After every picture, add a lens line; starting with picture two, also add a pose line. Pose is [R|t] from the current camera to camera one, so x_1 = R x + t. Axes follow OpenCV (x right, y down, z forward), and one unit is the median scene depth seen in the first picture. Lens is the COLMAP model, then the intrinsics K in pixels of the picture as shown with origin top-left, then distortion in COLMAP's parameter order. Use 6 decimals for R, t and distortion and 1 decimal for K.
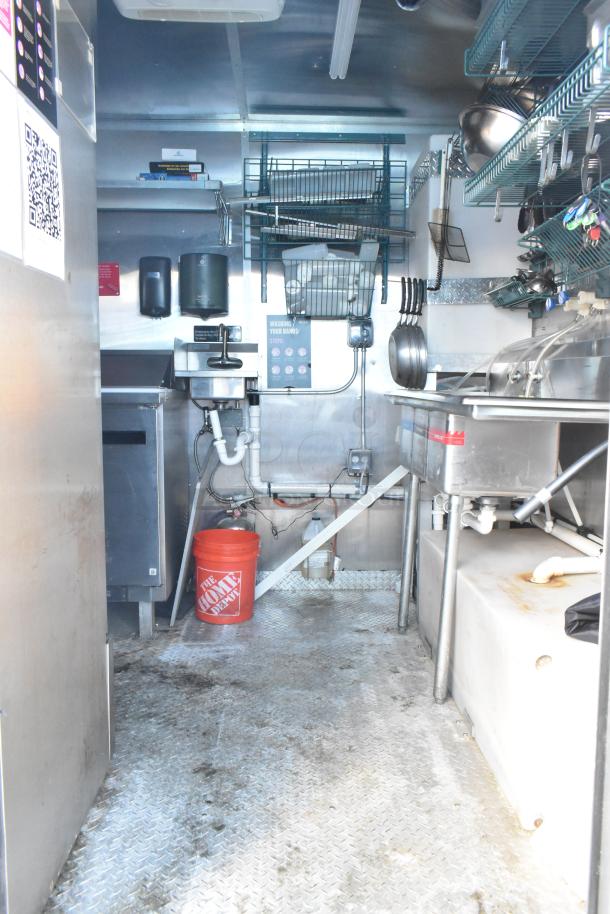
lens RADIAL K [[697.3, 0, 305.0], [0, 697.3, 457.0], [0, 0, 1]] dist [-0.014530, 0.000808]
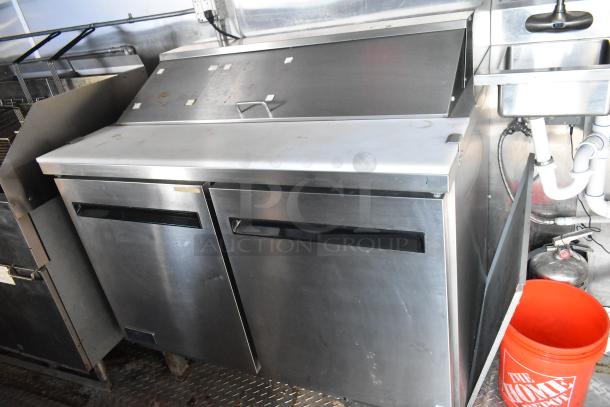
lens RADIAL K [[465.3, 0, 305.0], [0, 465.3, 203.5], [0, 0, 1]] dist [-0.014530, 0.000808]
pose [[0.882610, 0.065169, -0.465567, -0.117225], [0.120570, 0.925839, 0.358170, -0.166150], [0.454381, -0.372257, 0.809297, 0.550330]]
